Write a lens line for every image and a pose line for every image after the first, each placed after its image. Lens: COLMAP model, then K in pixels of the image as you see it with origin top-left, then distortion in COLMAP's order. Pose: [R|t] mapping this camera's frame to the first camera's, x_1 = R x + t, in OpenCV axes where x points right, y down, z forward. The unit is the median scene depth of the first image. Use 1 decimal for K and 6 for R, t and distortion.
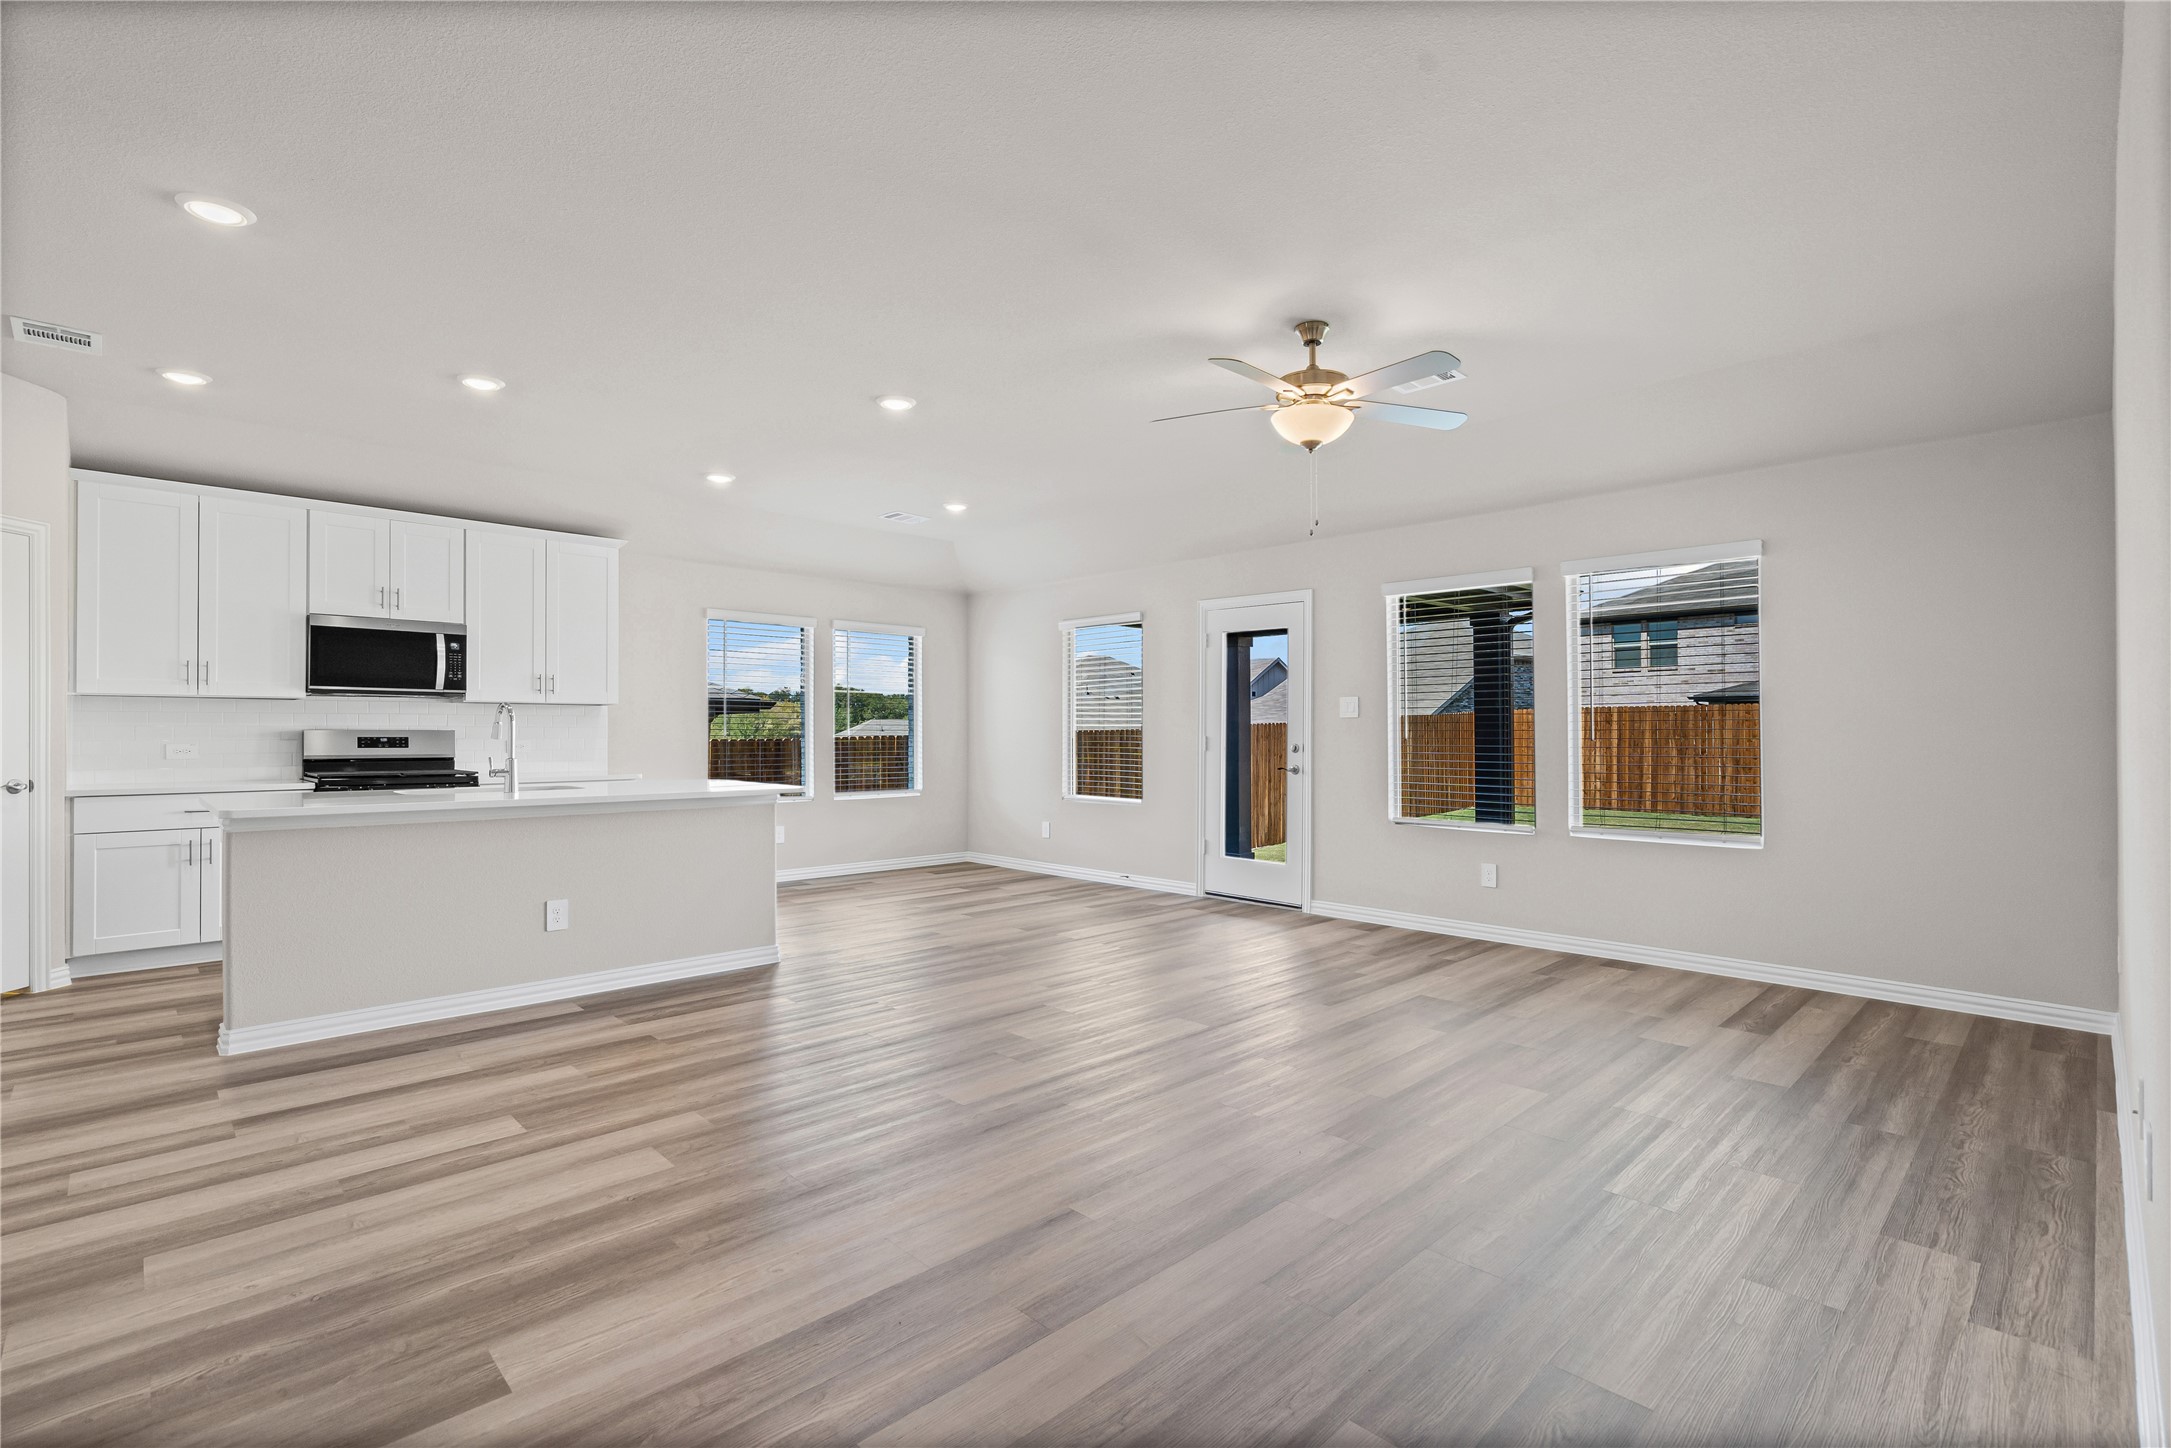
lens RADIAL K [[1004.7, 0, 1091.7], [0, 1004.7, 715.8], [0, 0, 1]] dist [-0.001206, 0.001567]
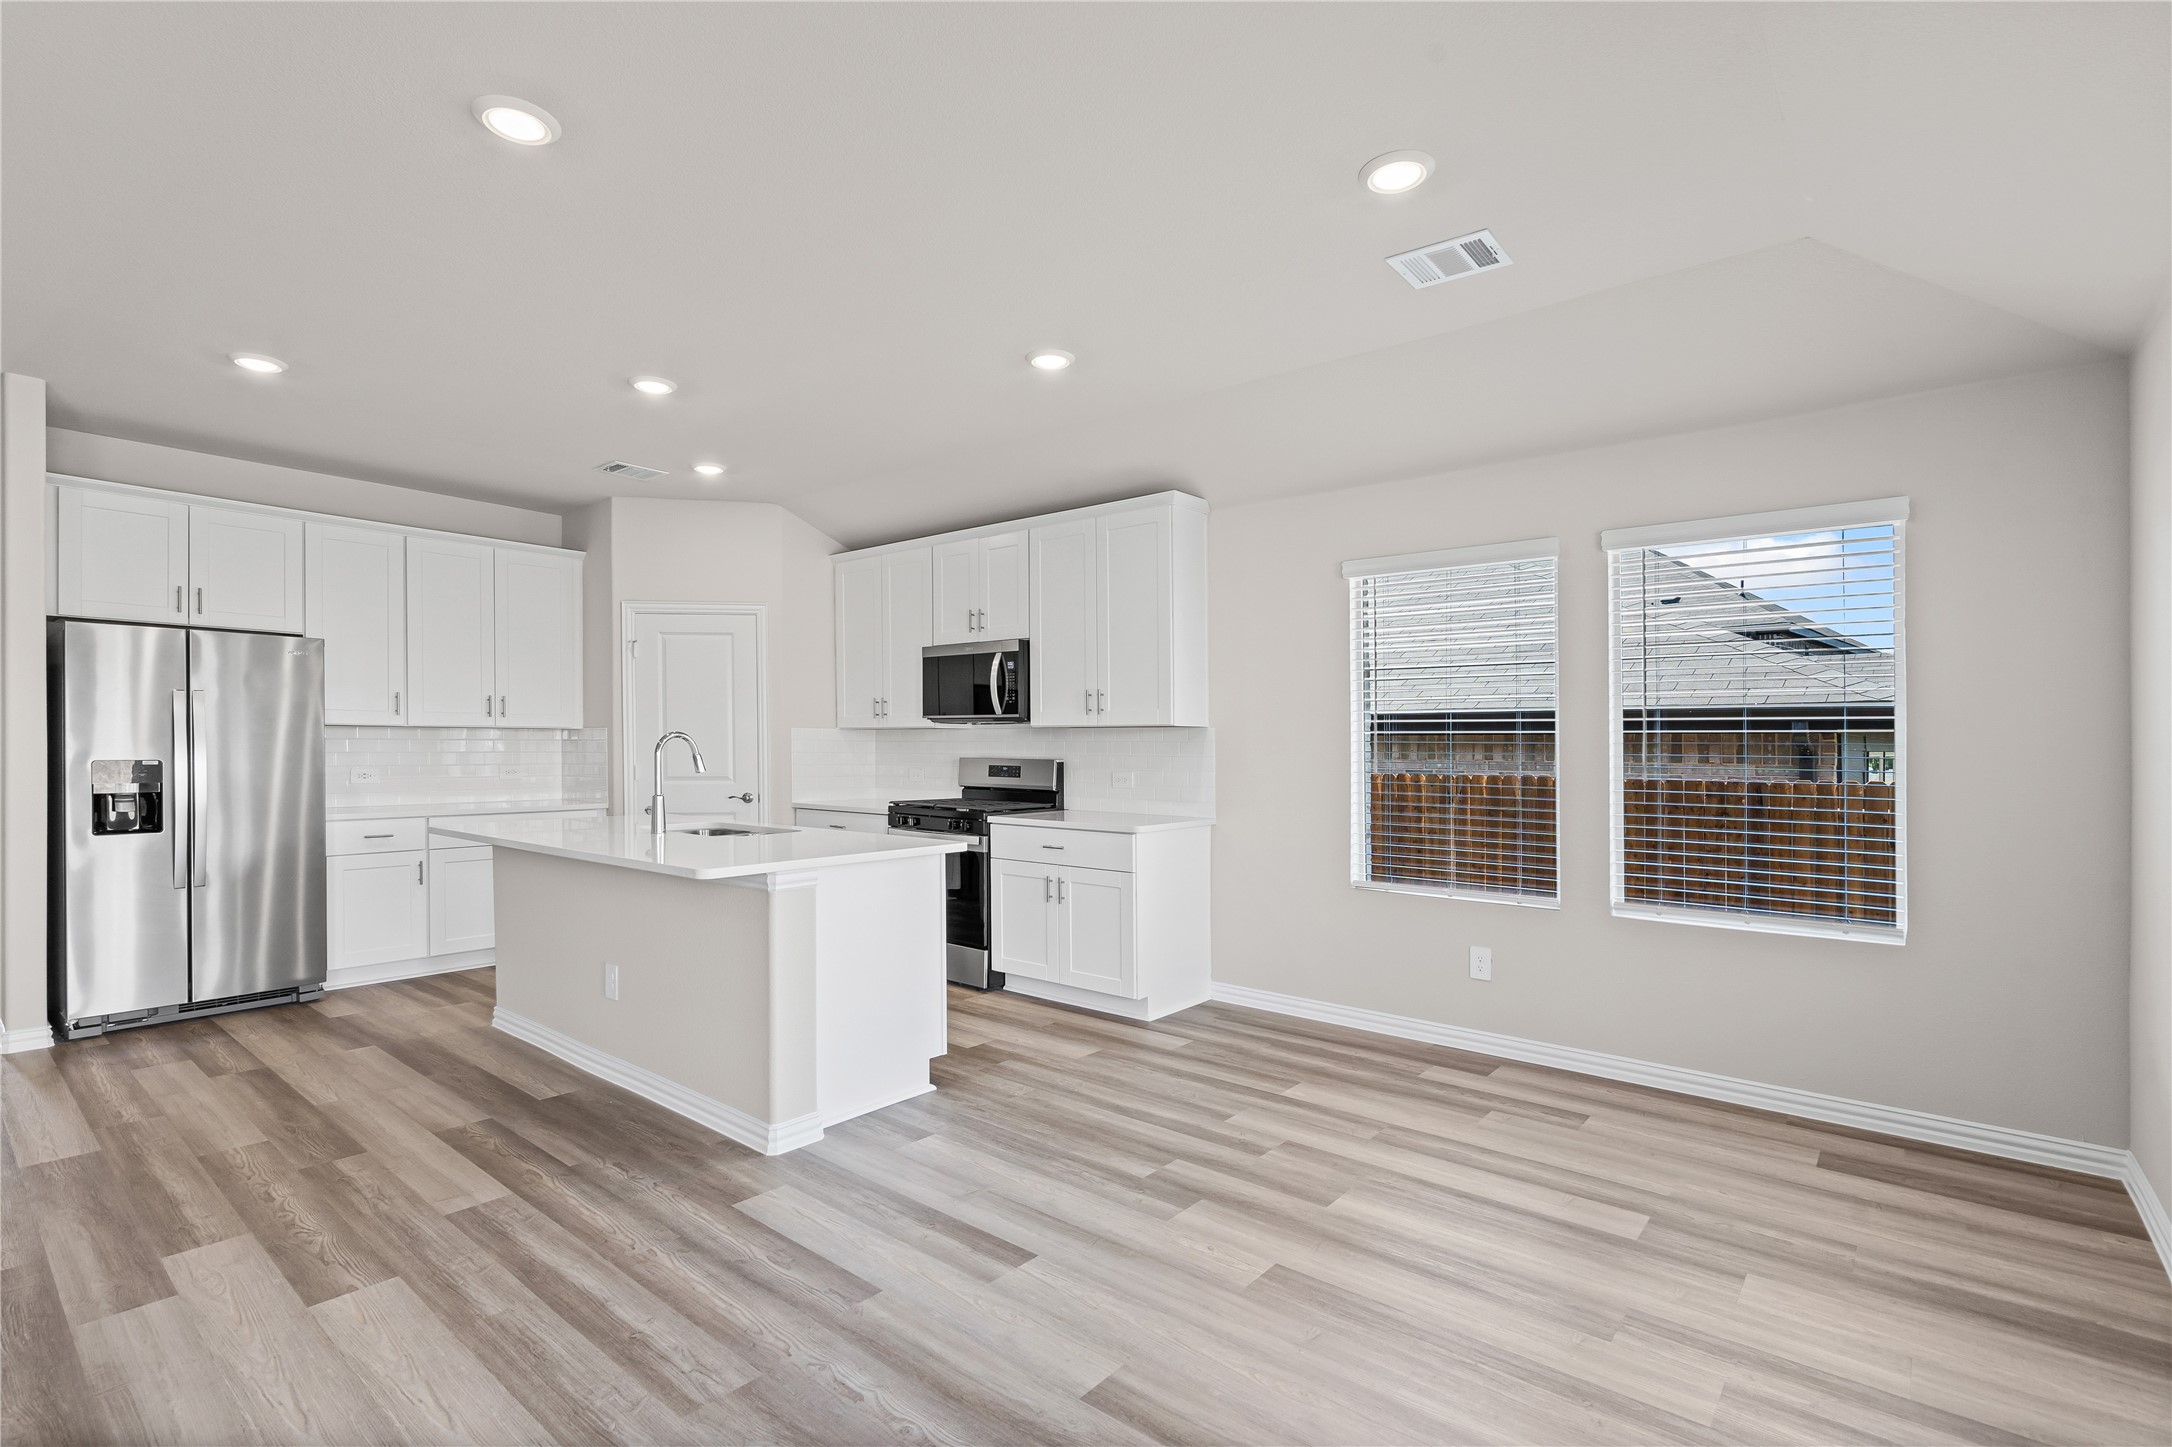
lens RADIAL K [[1005.2, 0, 1038.8], [0, 1005.2, 757.0], [0, 0, 1]] dist [-0.001206, 0.001567]
pose [[0.076867, 0.011927, -0.996970, 0.252121], [0.013749, 0.999821, 0.013021, 0.000698], [0.996947, -0.014709, 0.076689, 0.945163]]
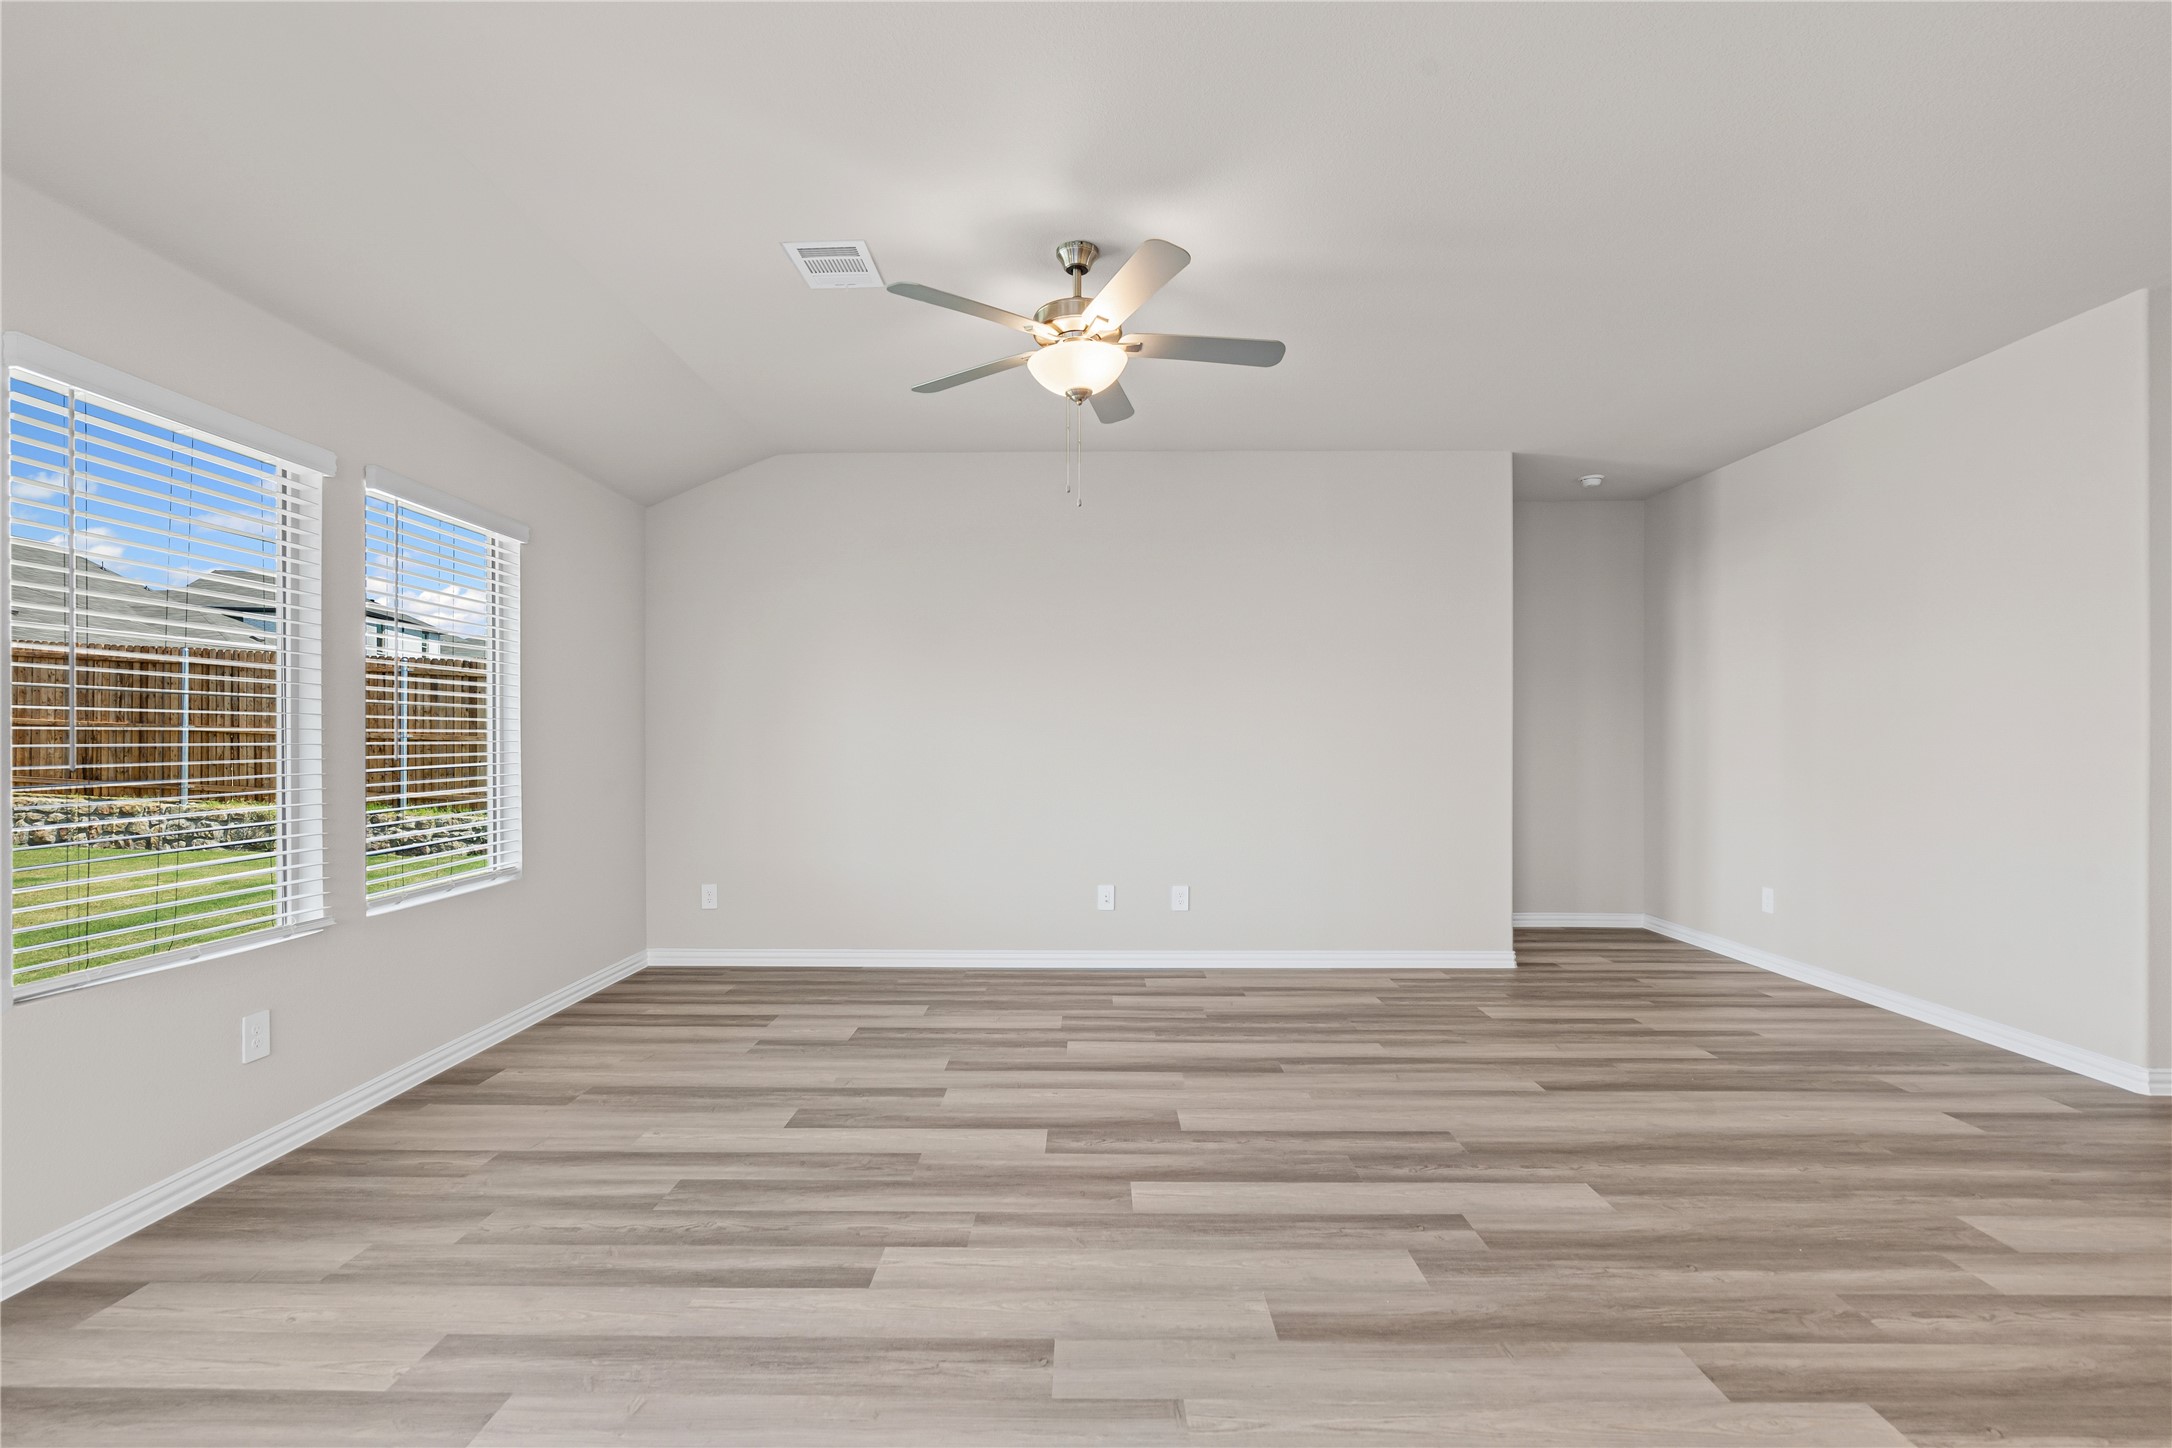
lens RADIAL K [[1005.2, 0, 1067.4], [0, 1005.2, 735.9], [0, 0, 1]] dist [-0.001206, 0.001567]
pose [[-0.706024, -0.001166, 0.708187, -0.220322], [-0.014614, 0.999810, -0.012924, 0.012565], [-0.708037, -0.019474, -0.705907, 1.002395]]
